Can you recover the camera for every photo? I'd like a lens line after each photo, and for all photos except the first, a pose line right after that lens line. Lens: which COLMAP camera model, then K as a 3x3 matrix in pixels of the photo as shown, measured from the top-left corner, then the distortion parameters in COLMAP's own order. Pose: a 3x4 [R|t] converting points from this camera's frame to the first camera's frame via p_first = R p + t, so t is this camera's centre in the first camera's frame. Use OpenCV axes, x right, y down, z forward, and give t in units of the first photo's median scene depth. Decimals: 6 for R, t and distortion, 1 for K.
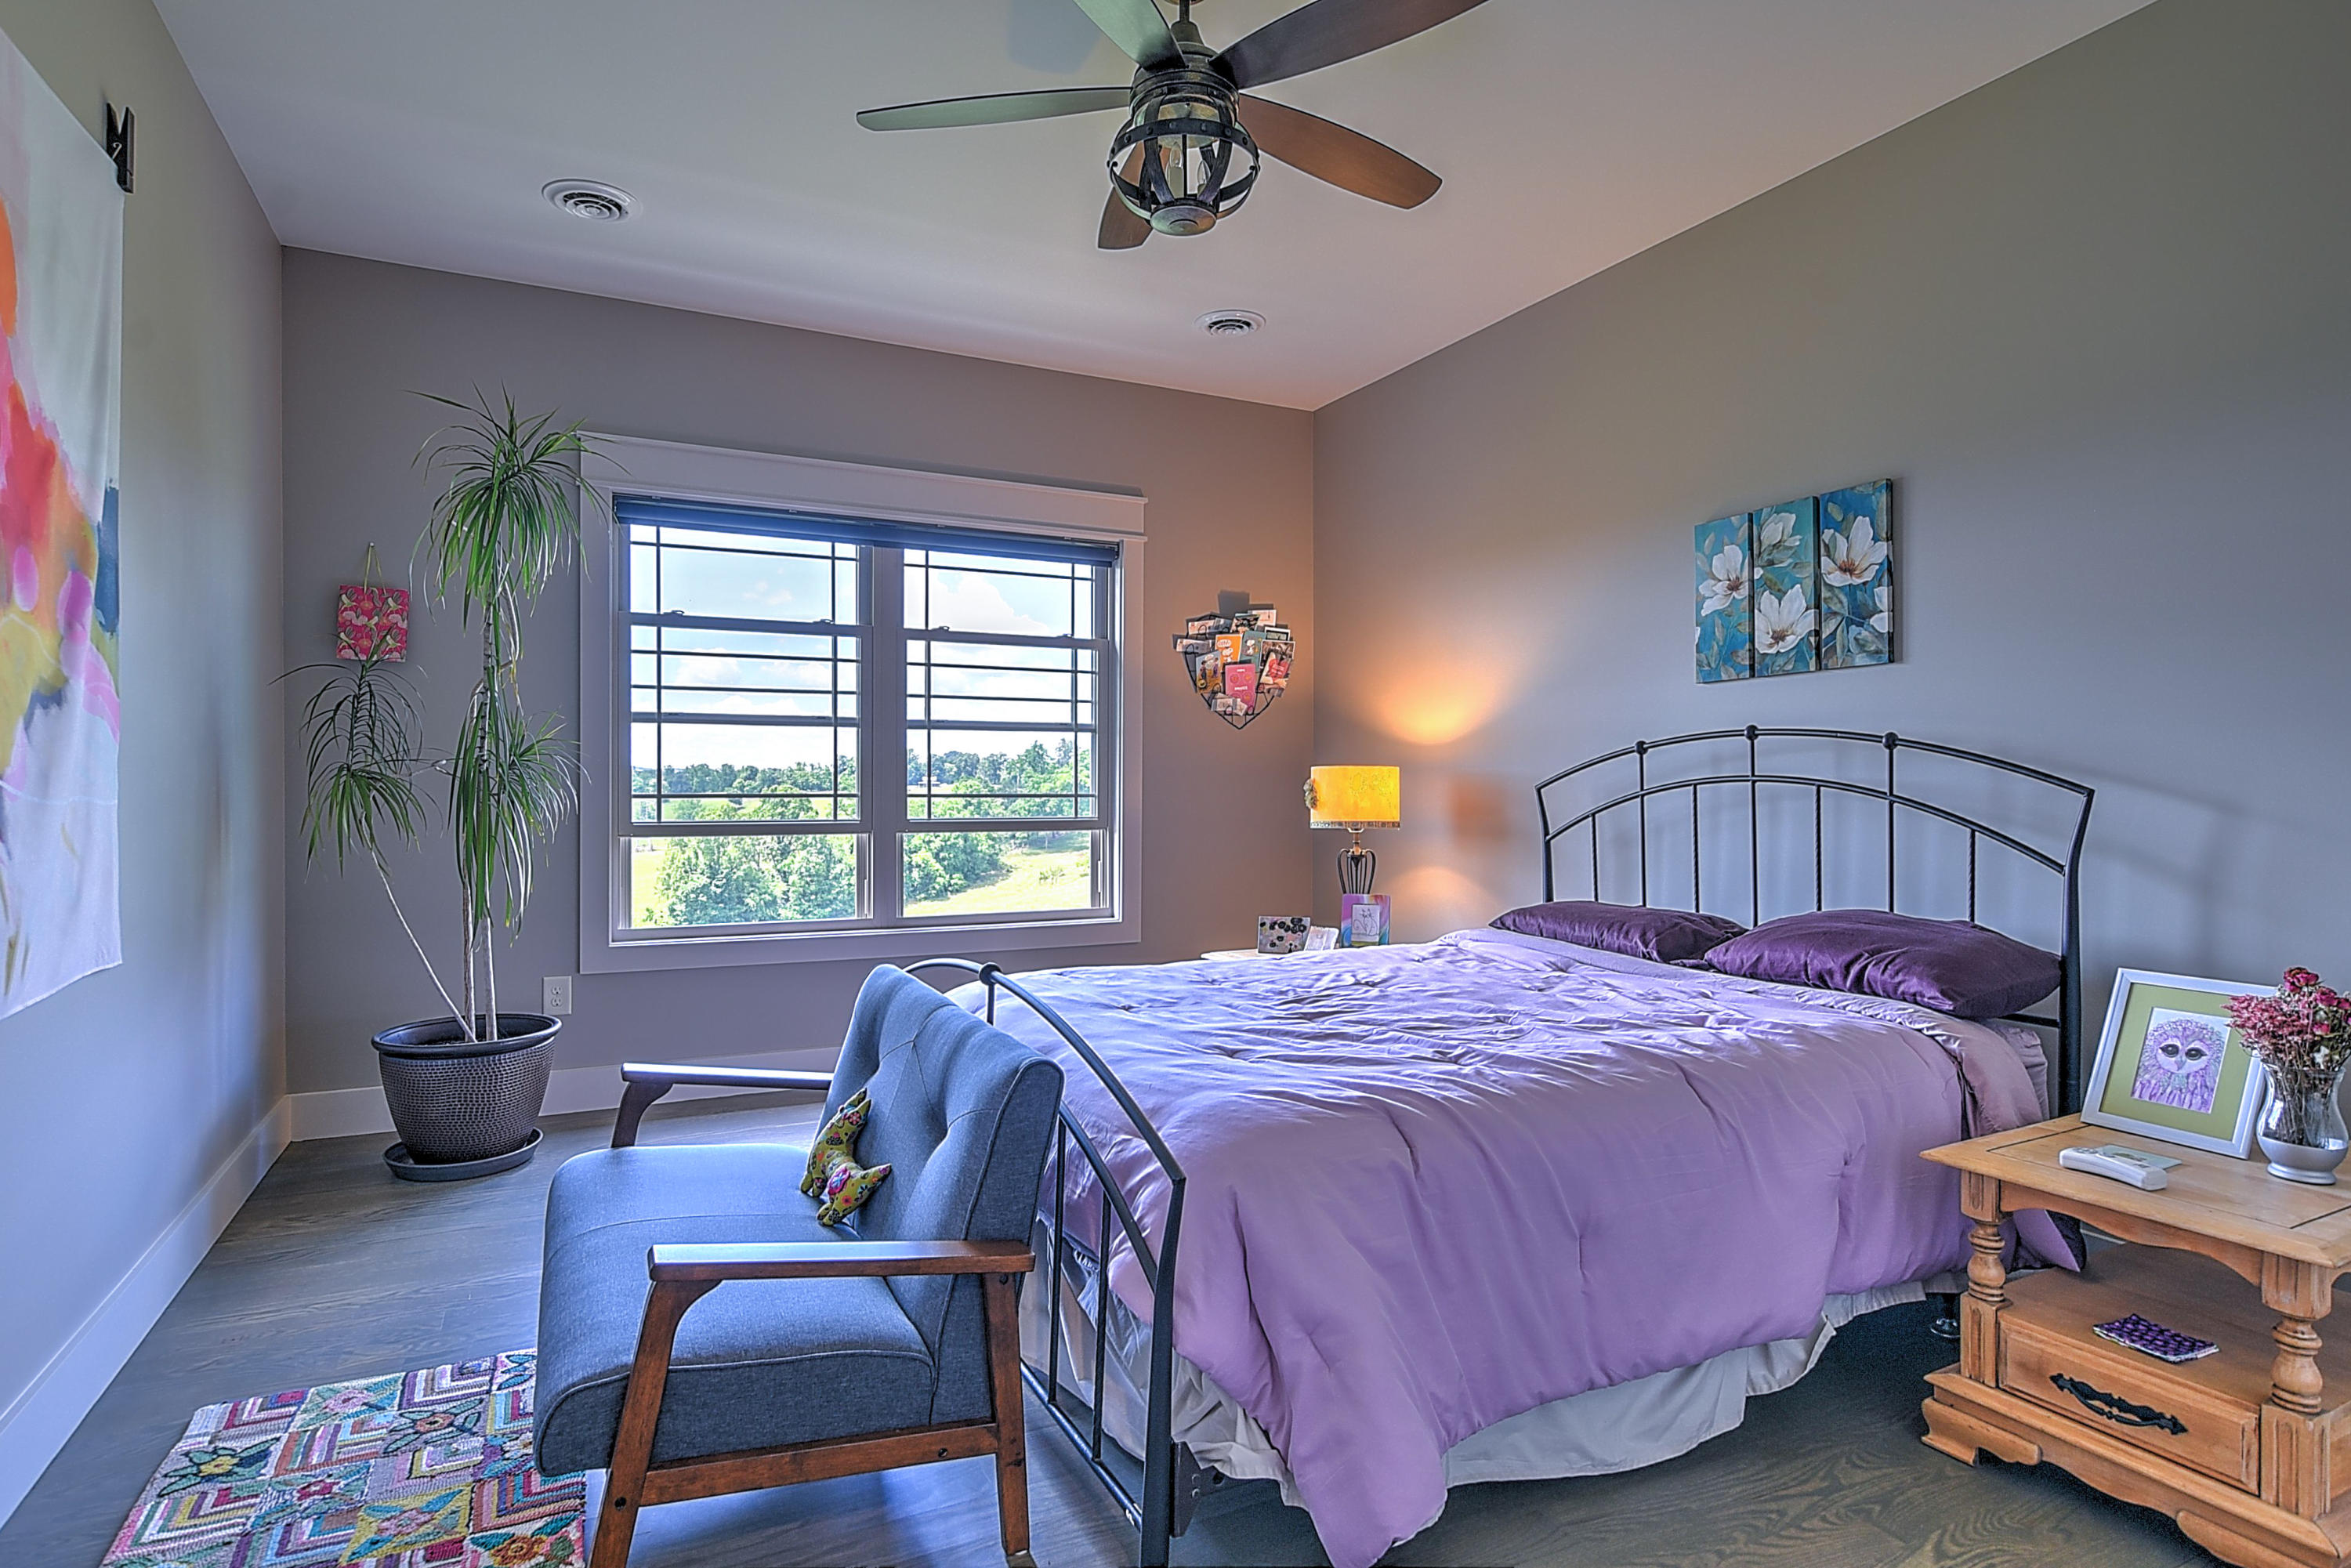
lens RADIAL K [[1230.8, 0, 1164.8], [0, 1230.8, 782.2], [0, 0, 1]] dist [-0.006585, 0.003218]
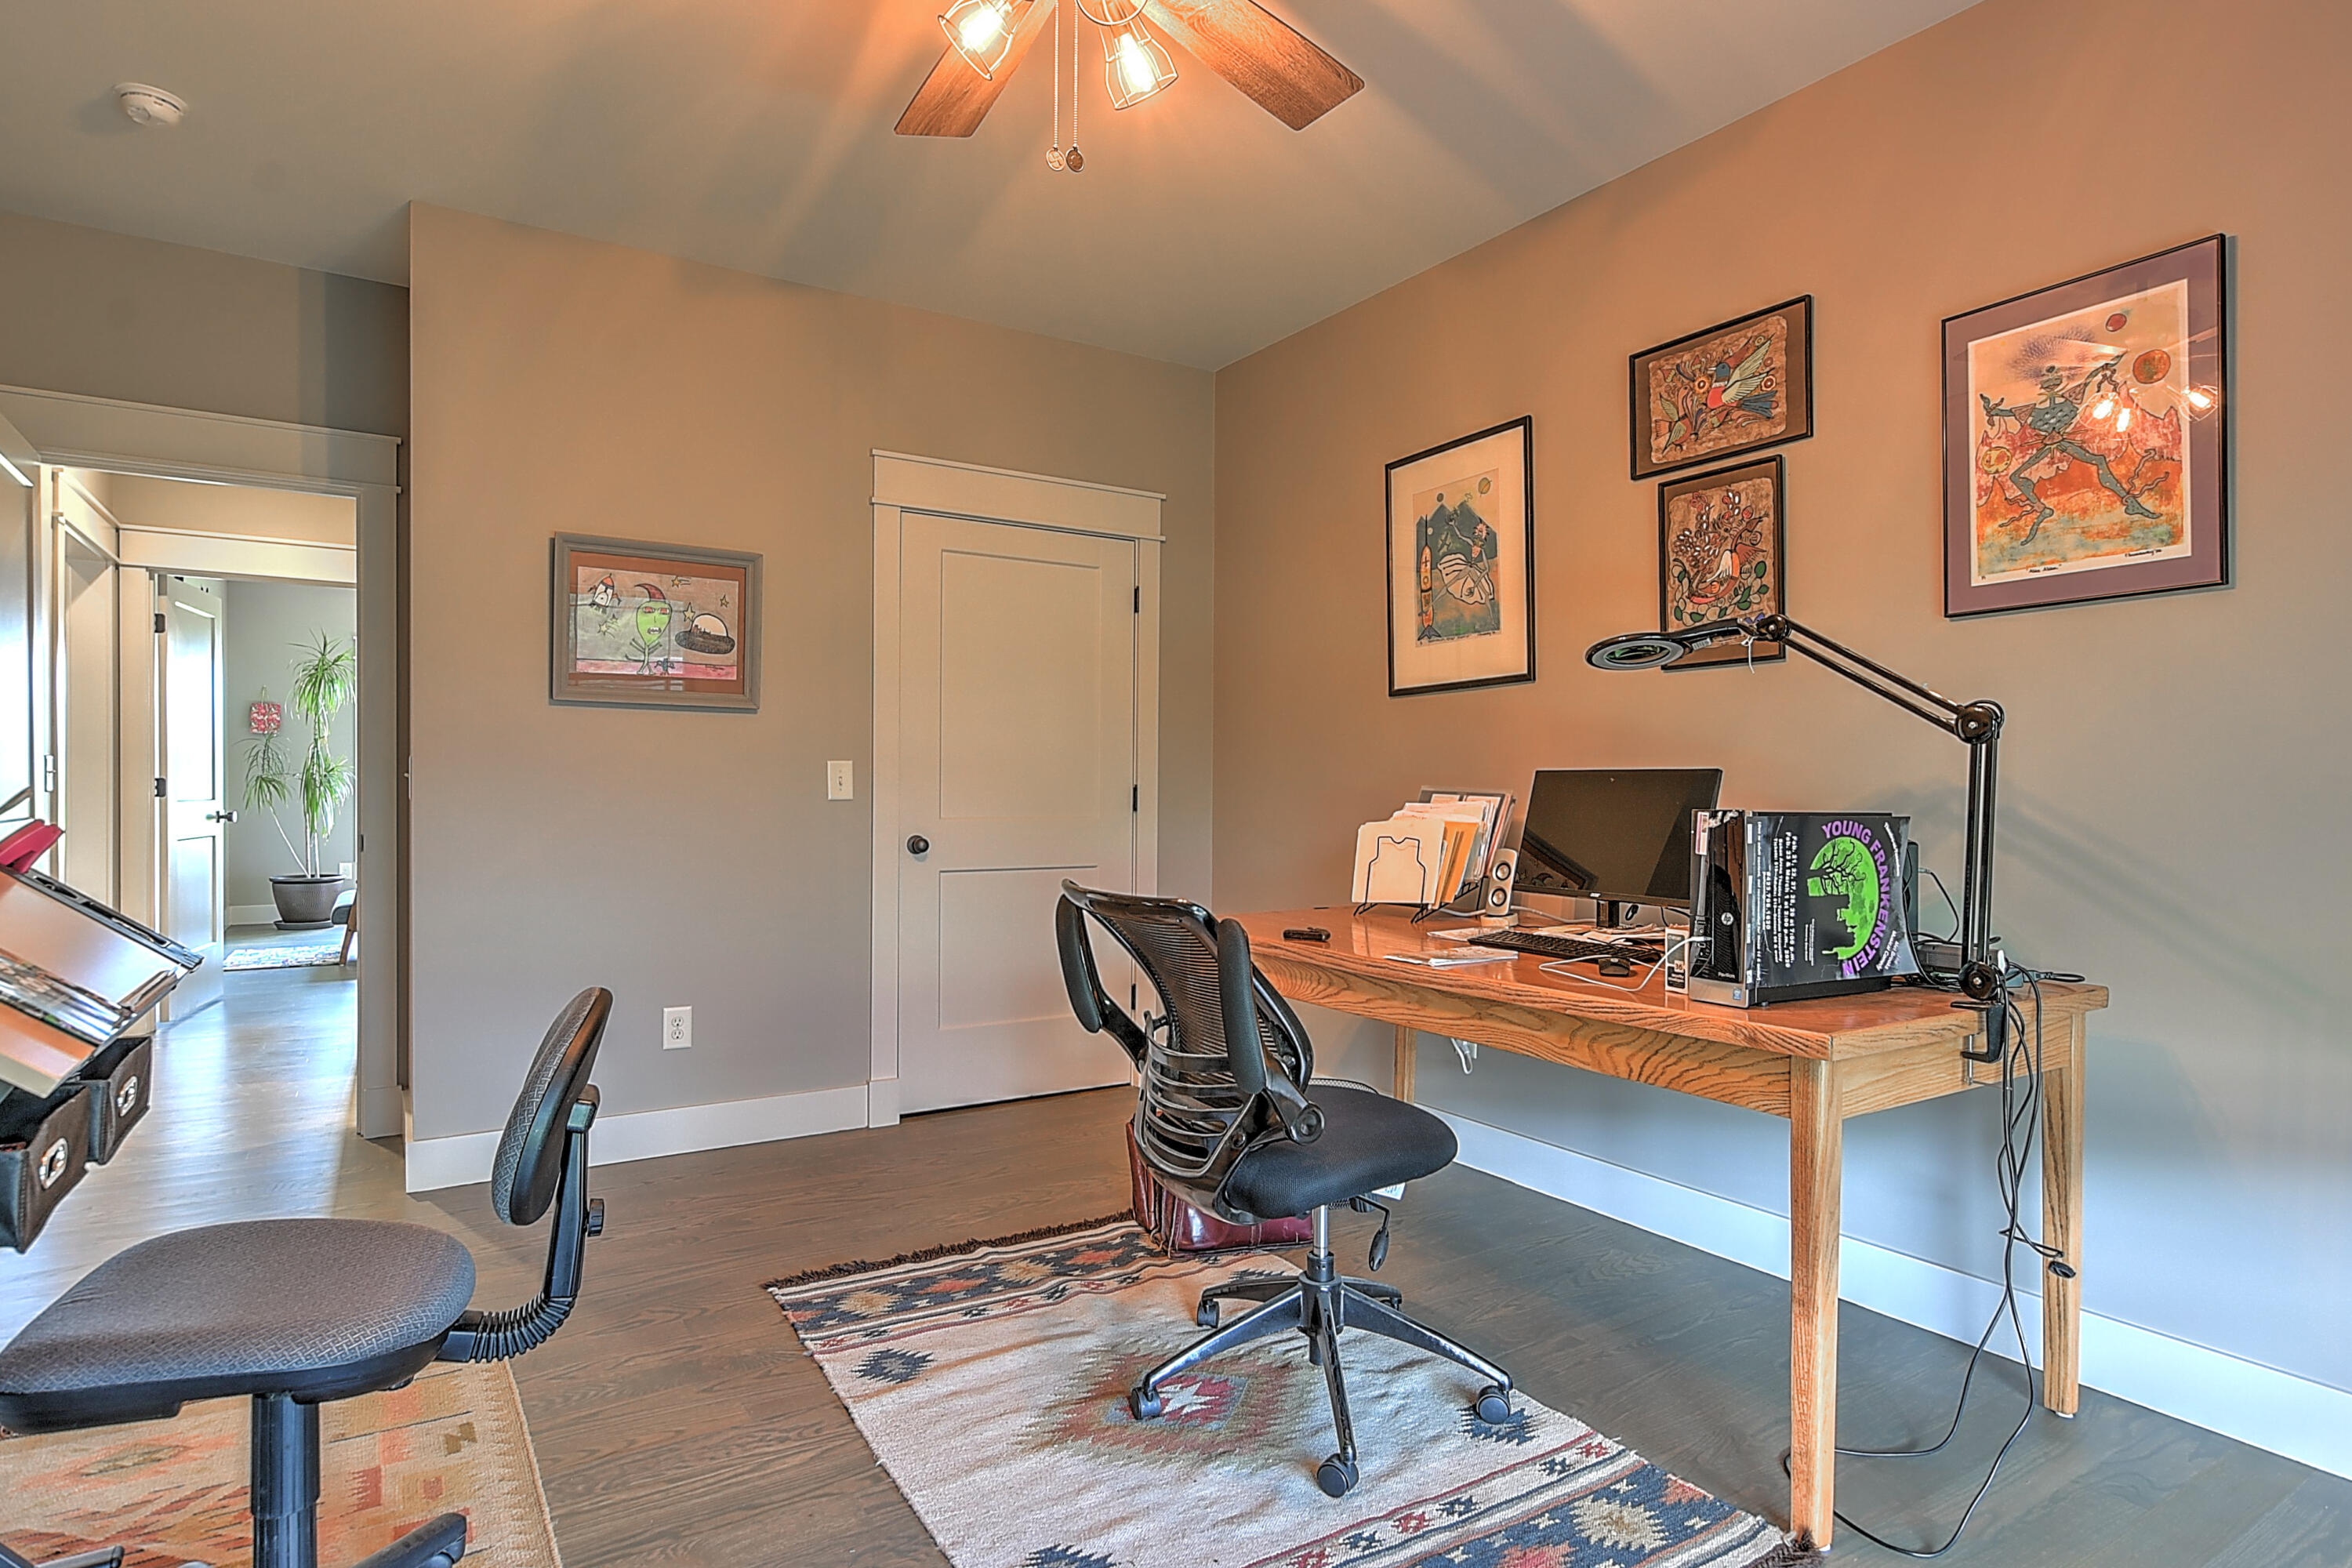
lens RADIAL K [[1231.4, 0, 1174.5], [0, 1231.4, 788.1], [0, 0, 1]] dist [-0.006585, 0.003218]
pose [[0.994524, 0.001726, 0.104496, 1.042783], [-0.001750, 0.999998, 0.000140, 0.009418], [-0.104496, -0.000322, 0.994525, -1.878288]]
